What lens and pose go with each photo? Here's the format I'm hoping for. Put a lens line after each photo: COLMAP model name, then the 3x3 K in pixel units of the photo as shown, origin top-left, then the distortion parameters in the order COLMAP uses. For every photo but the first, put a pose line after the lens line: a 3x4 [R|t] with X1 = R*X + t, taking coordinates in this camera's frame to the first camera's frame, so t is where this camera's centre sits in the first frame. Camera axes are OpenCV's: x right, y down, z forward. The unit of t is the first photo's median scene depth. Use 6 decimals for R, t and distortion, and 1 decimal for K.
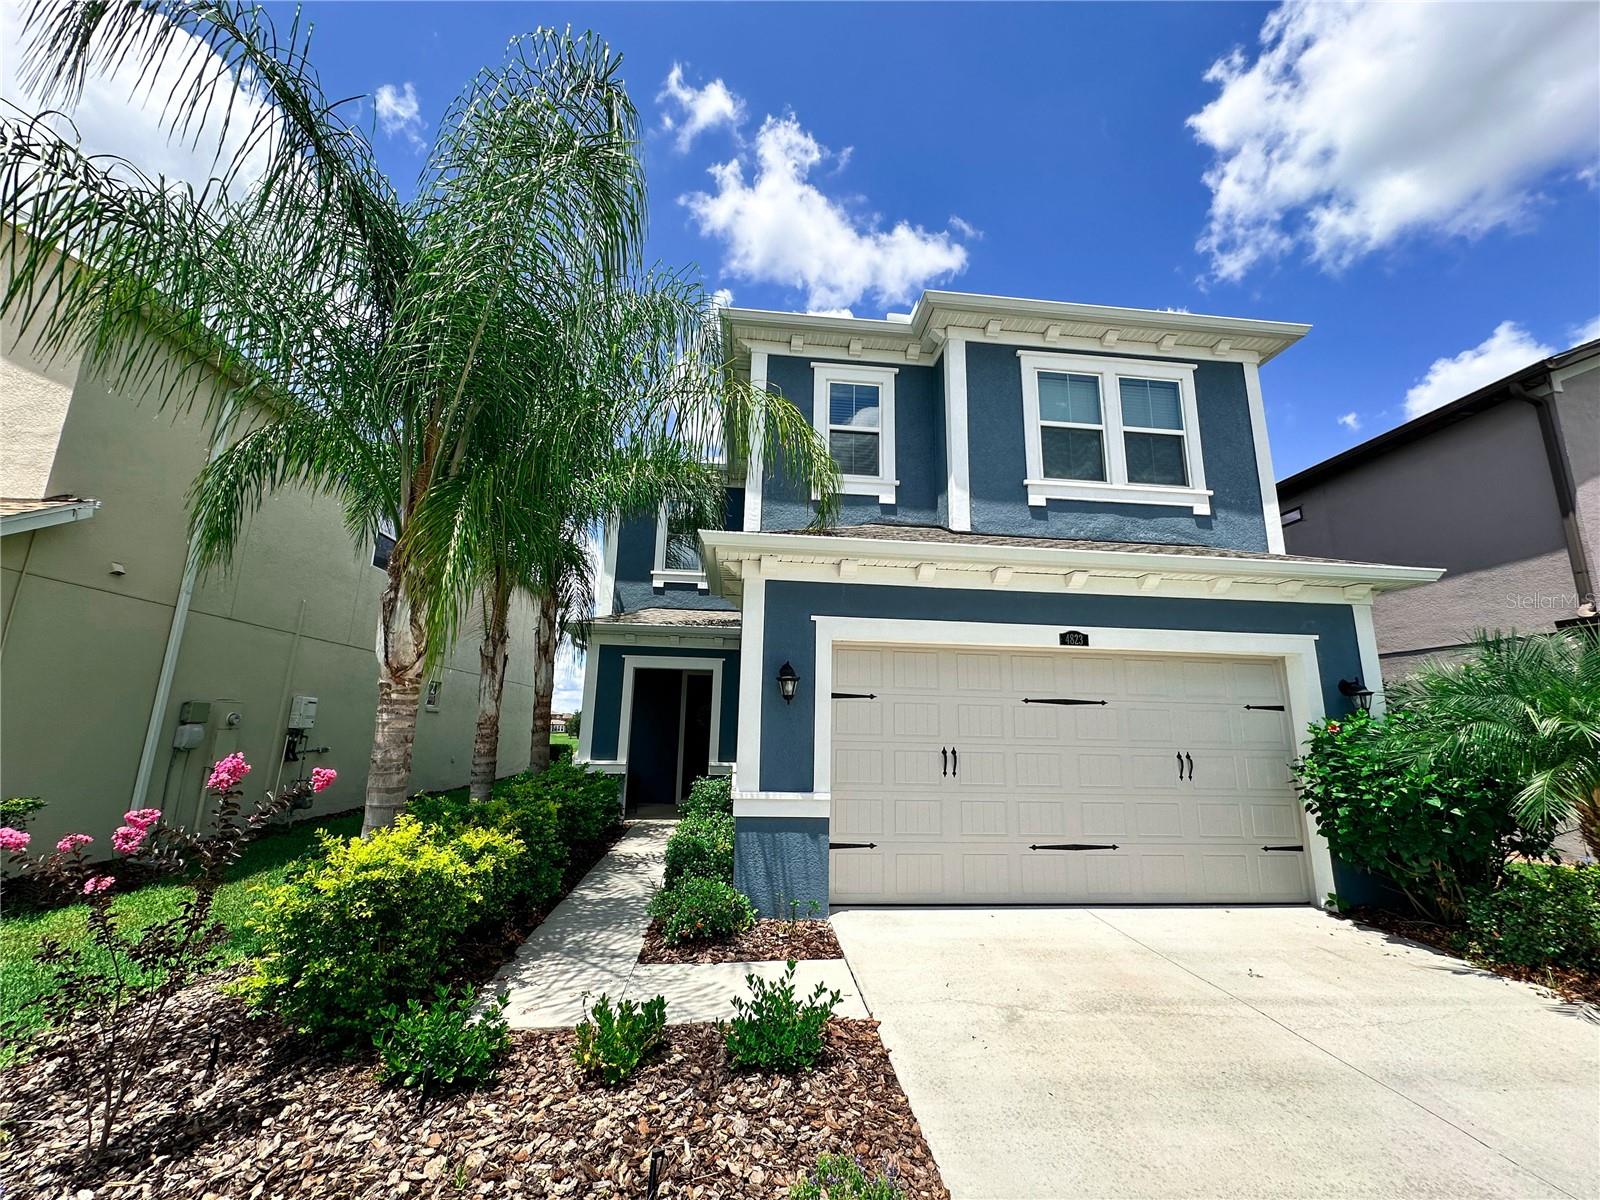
lens RADIAL K [[633.4, 0, 800.0], [0, 633.4, 600.0], [0, 0, 1]] dist [-0.001821, 0.000644]
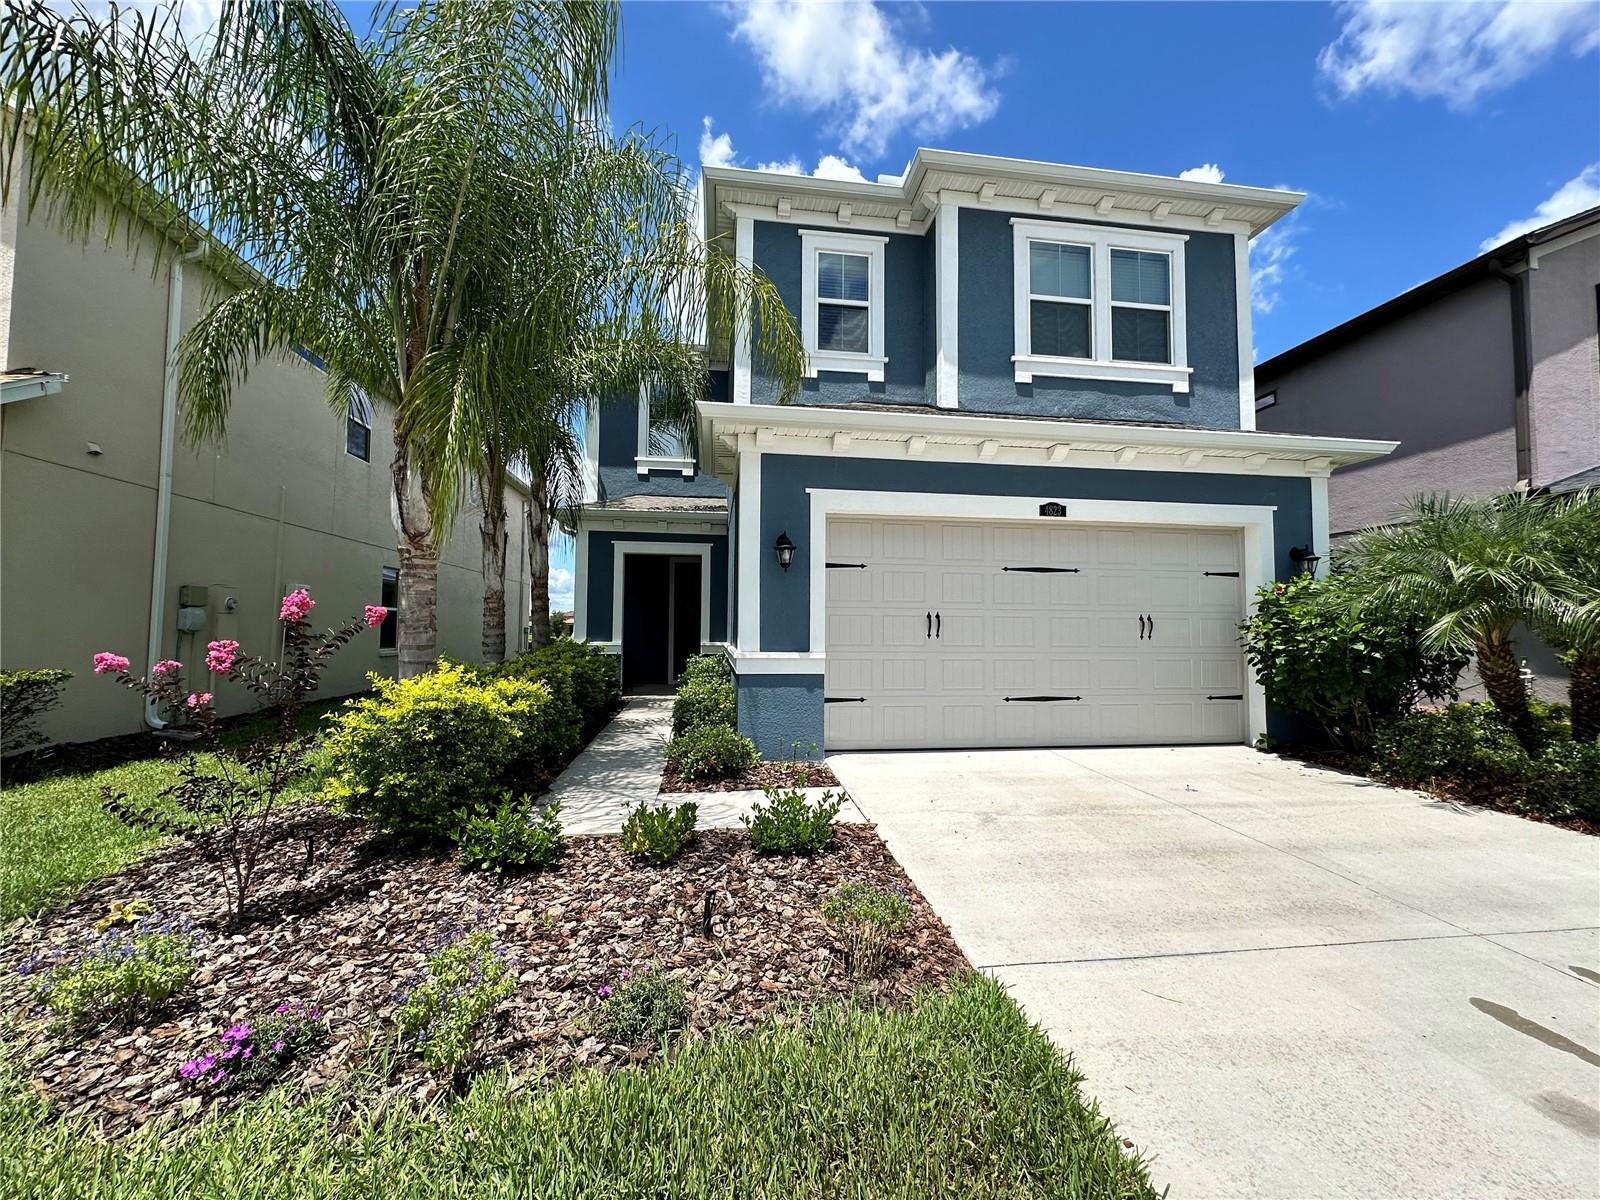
lens RADIAL K [[633.4, 0, 800.0], [0, 633.4, 600.0], [0, 0, 1]] dist [-0.001821, 0.000644]
pose [[0.999182, -0.012339, 0.038503, -0.034109], [0.006178, 0.987705, 0.156207, 0.043364], [-0.039957, -0.155842, 0.986974, -0.054793]]
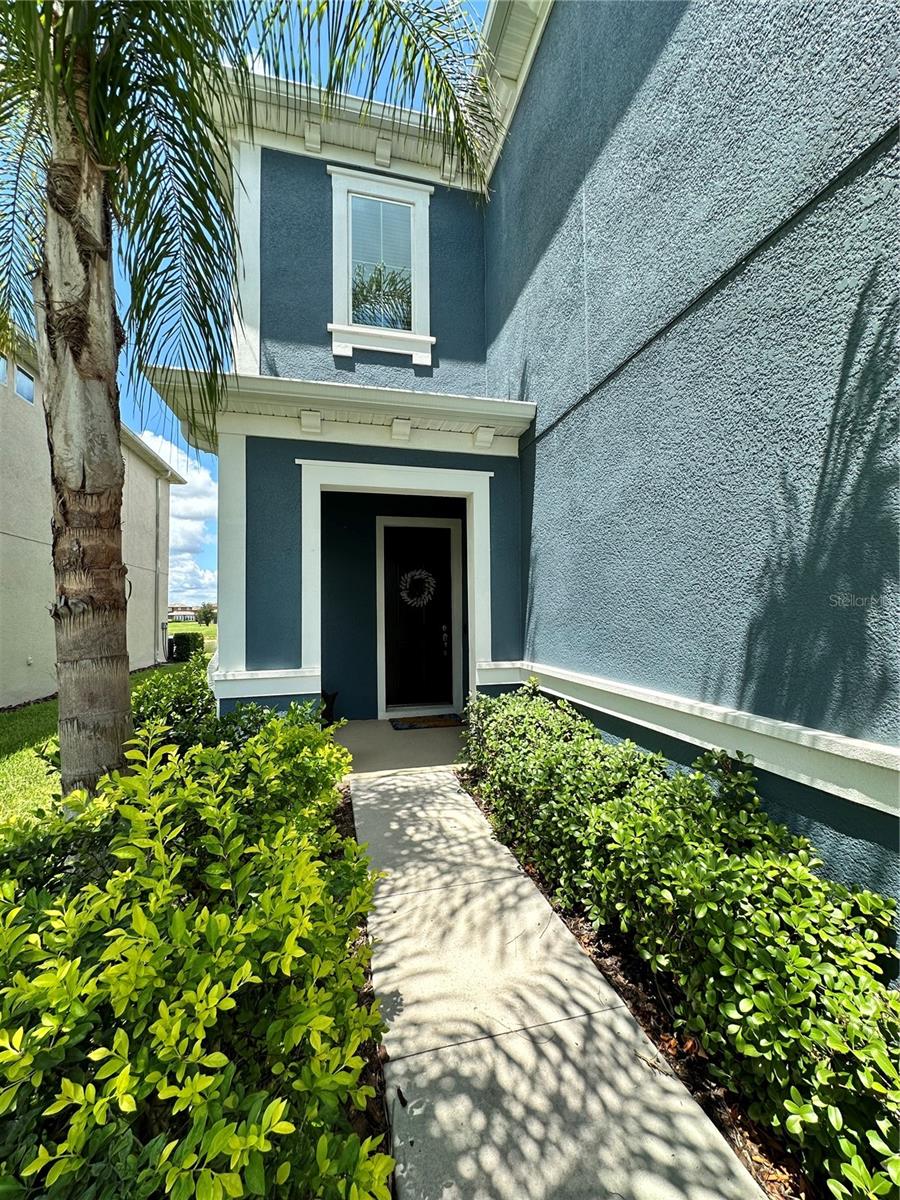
lens RADIAL K [[475.0, 0, 450.0], [0, 475.0, 600.0], [0, 0, 1]] dist [-0.001821, 0.000644]
pose [[0.989131, -0.026675, 0.144598, -0.398432], [0.001591, 0.985290, 0.170883, 0.239329], [-0.147029, -0.168796, 0.974623, 1.107112]]
